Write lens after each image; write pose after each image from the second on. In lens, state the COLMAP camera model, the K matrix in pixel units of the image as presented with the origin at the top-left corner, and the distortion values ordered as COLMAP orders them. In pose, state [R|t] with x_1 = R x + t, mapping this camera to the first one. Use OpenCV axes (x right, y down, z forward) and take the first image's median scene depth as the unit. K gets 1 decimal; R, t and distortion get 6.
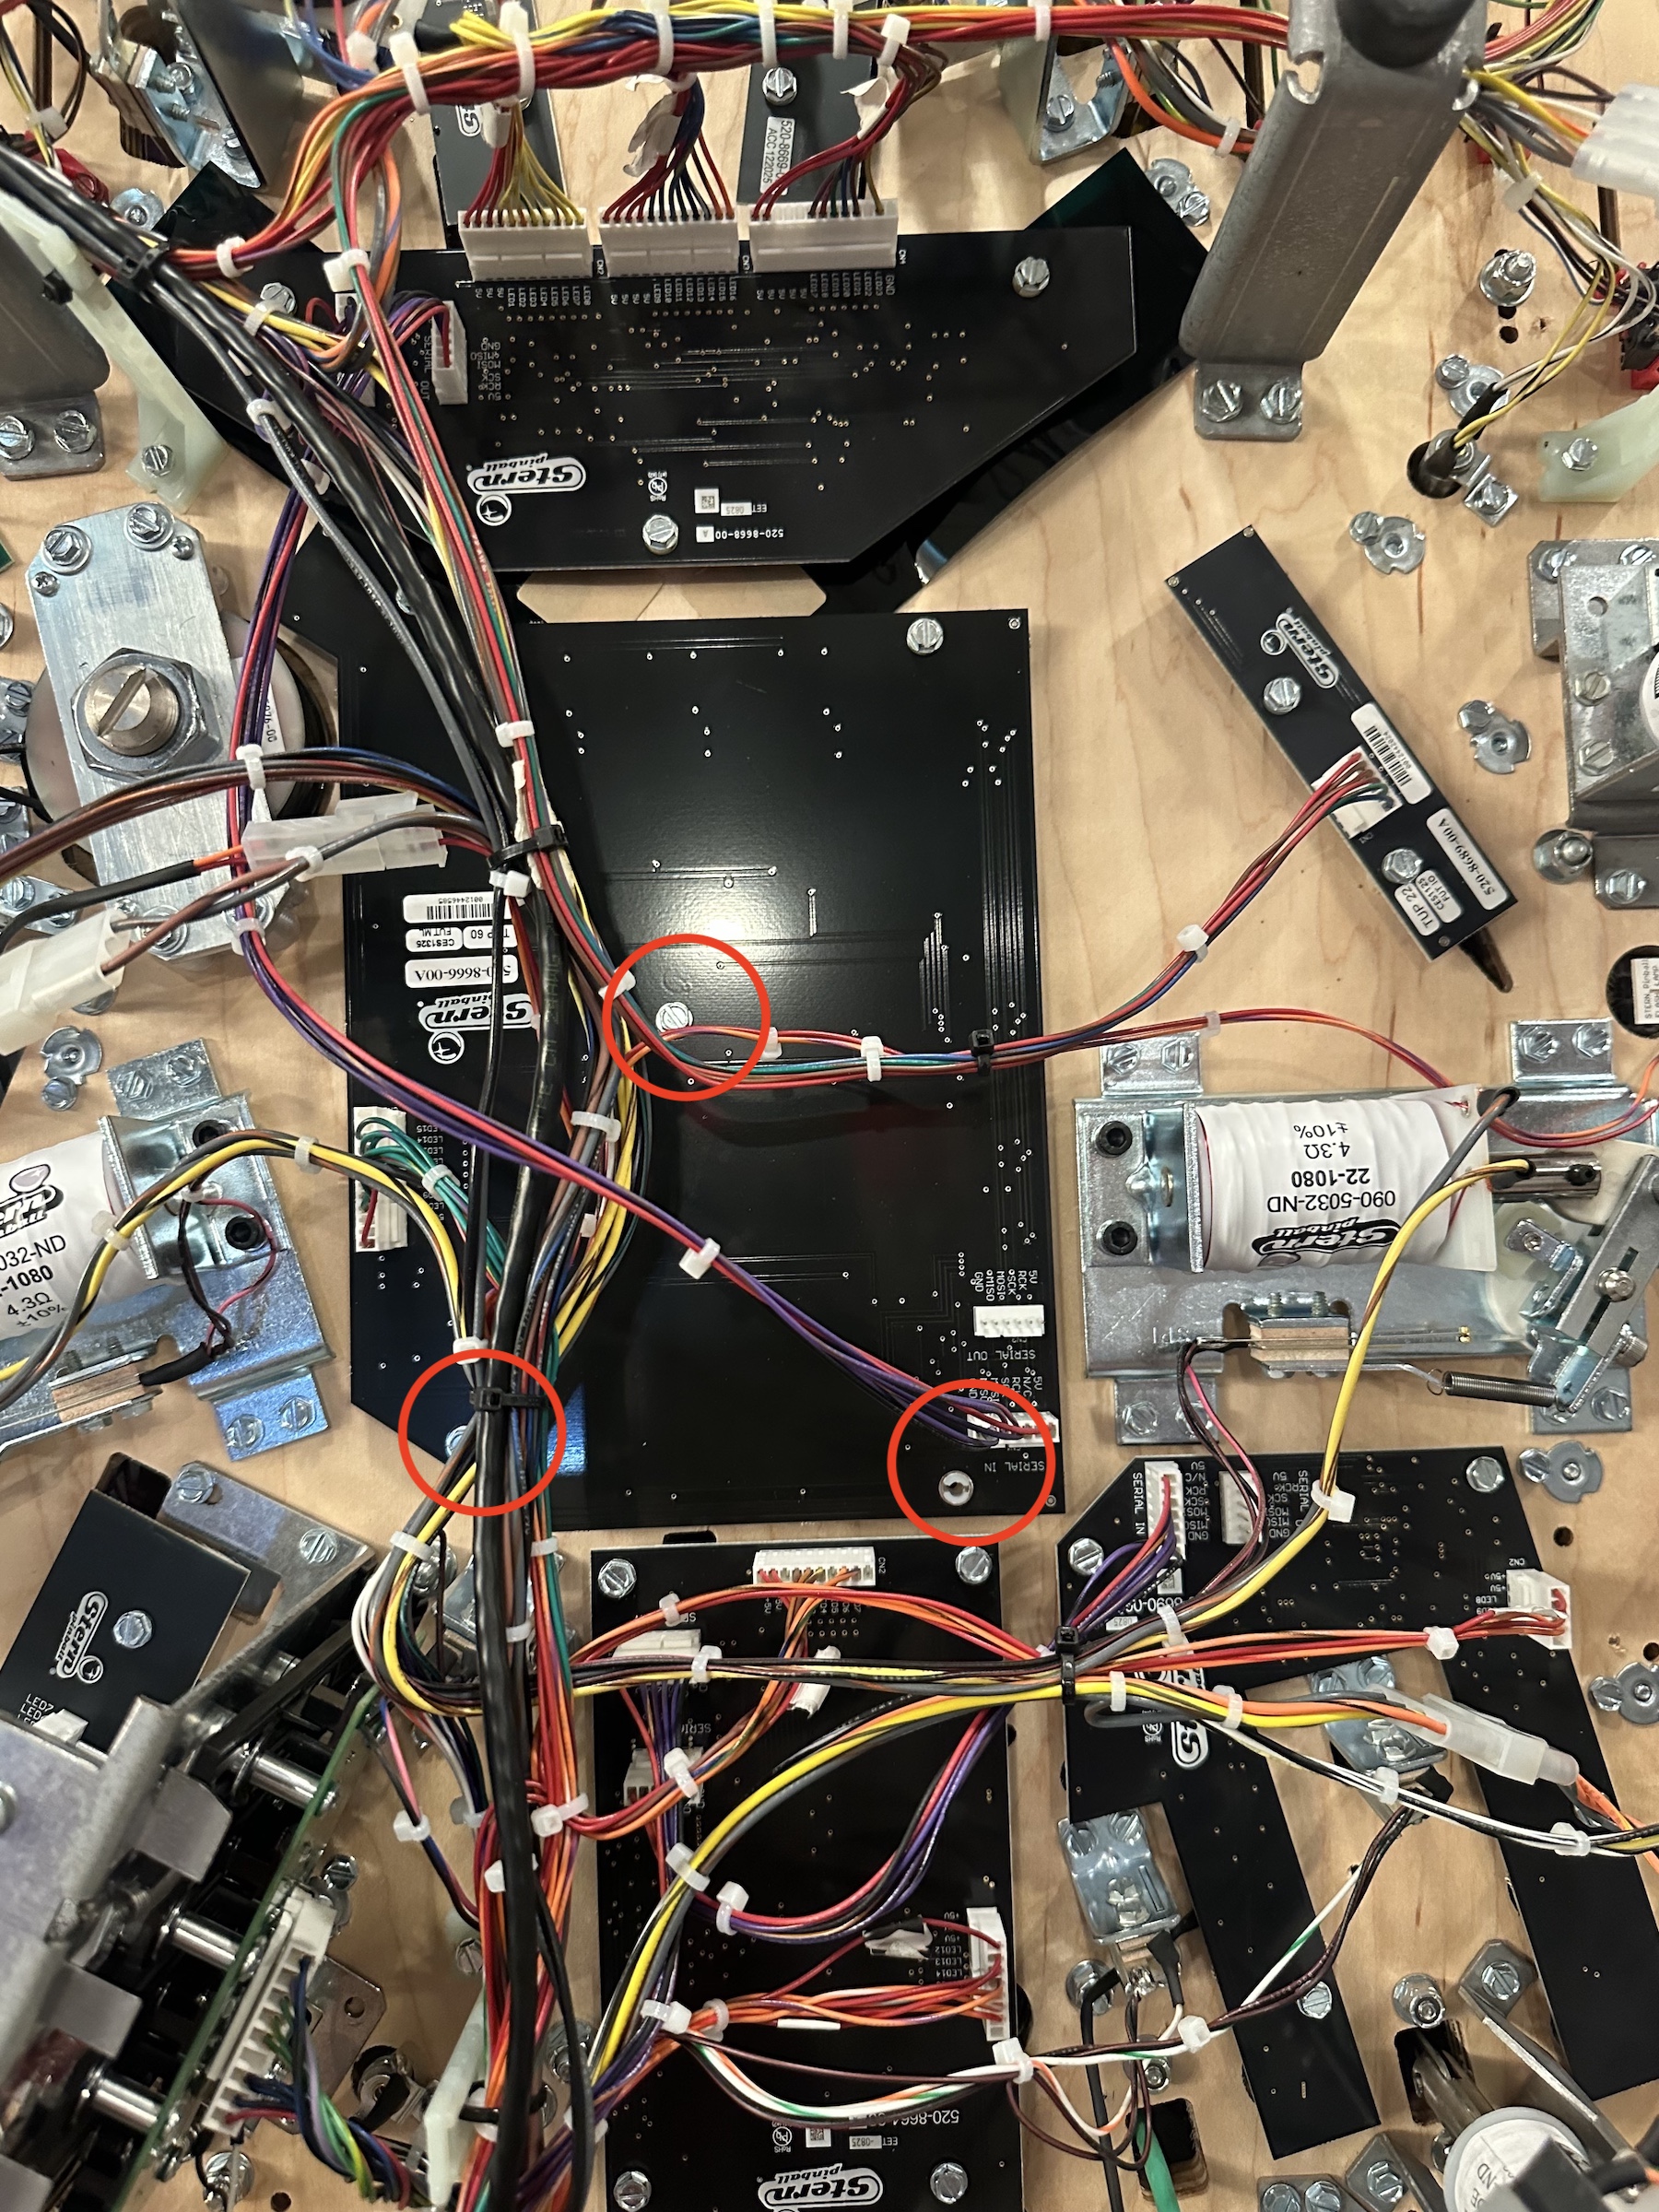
lens RADIAL K [[1513.6, 0, 829.5], [0, 1513.6, 1106.0], [0, 0, 1]] dist [0.003784, -0.183304]
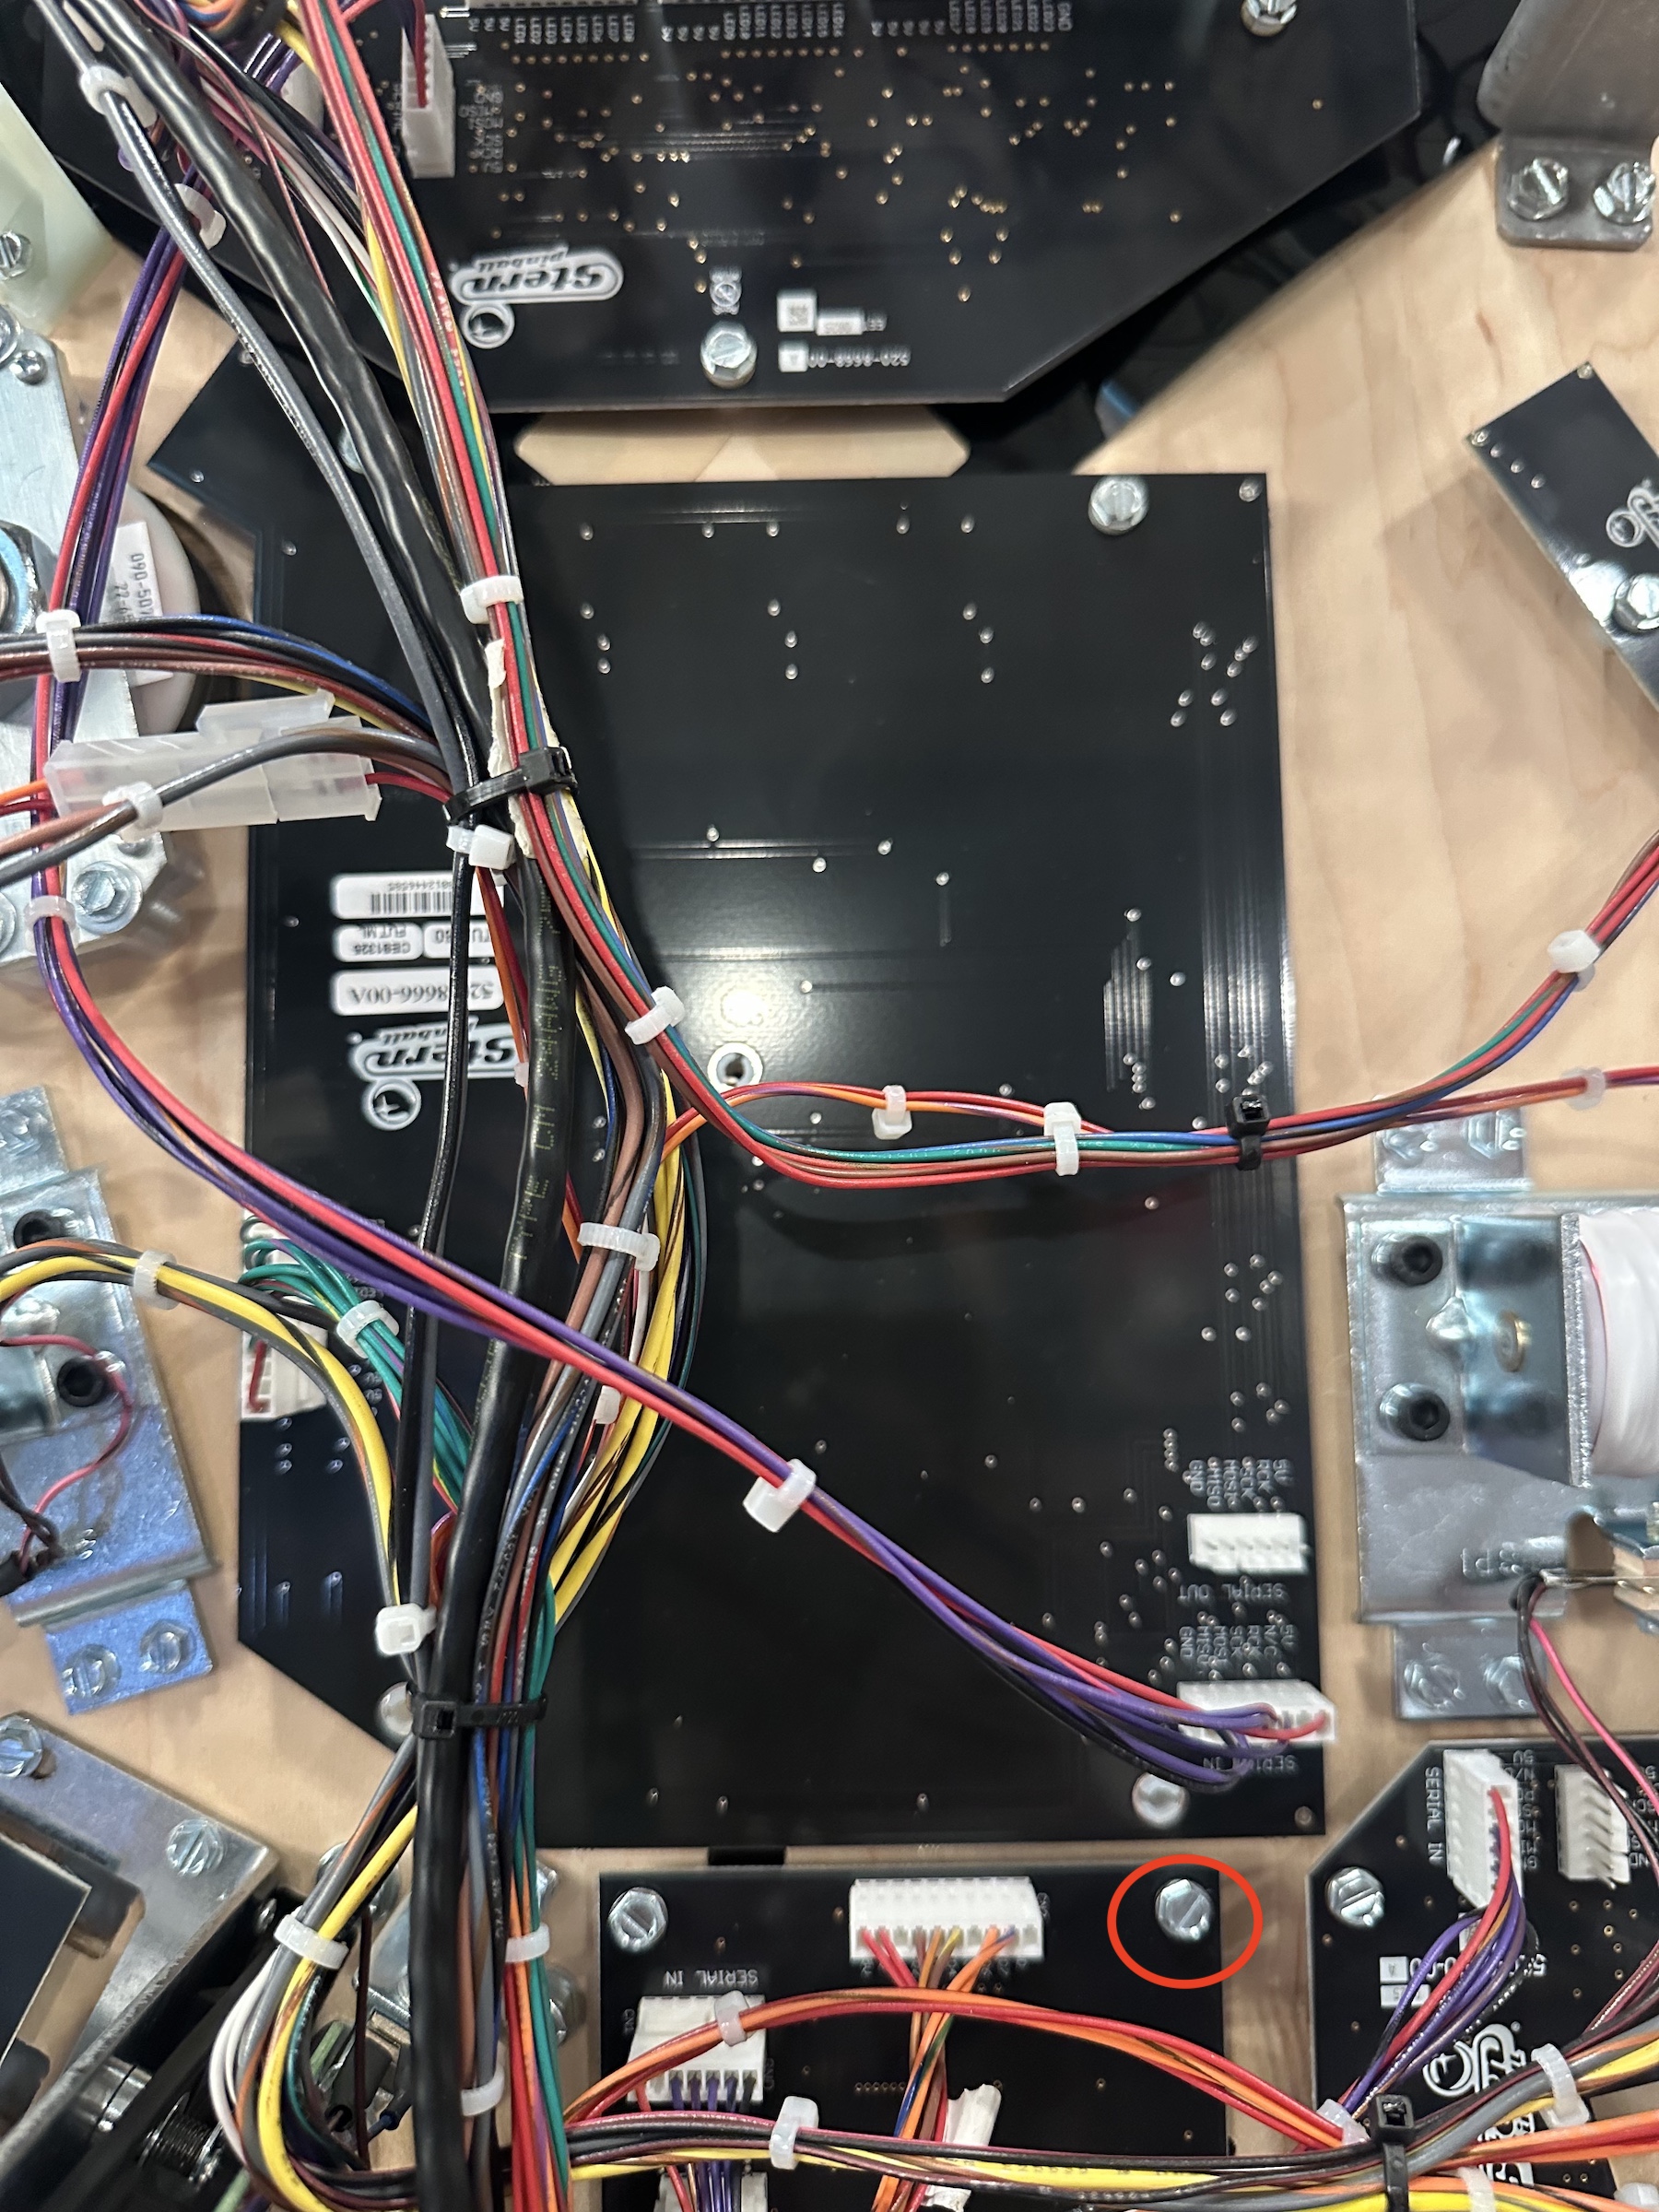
lens RADIAL K [[1543.4, 0, 829.5], [0, 1543.4, 1106.0], [0, 0, 1]] dist [-0.136958, 0.056444]
pose [[0.999747, 0.014897, -0.016855, -0.050271], [-0.015285, 0.999615, -0.023170, -0.025509], [0.016503, 0.023421, 0.999589, 0.335205]]
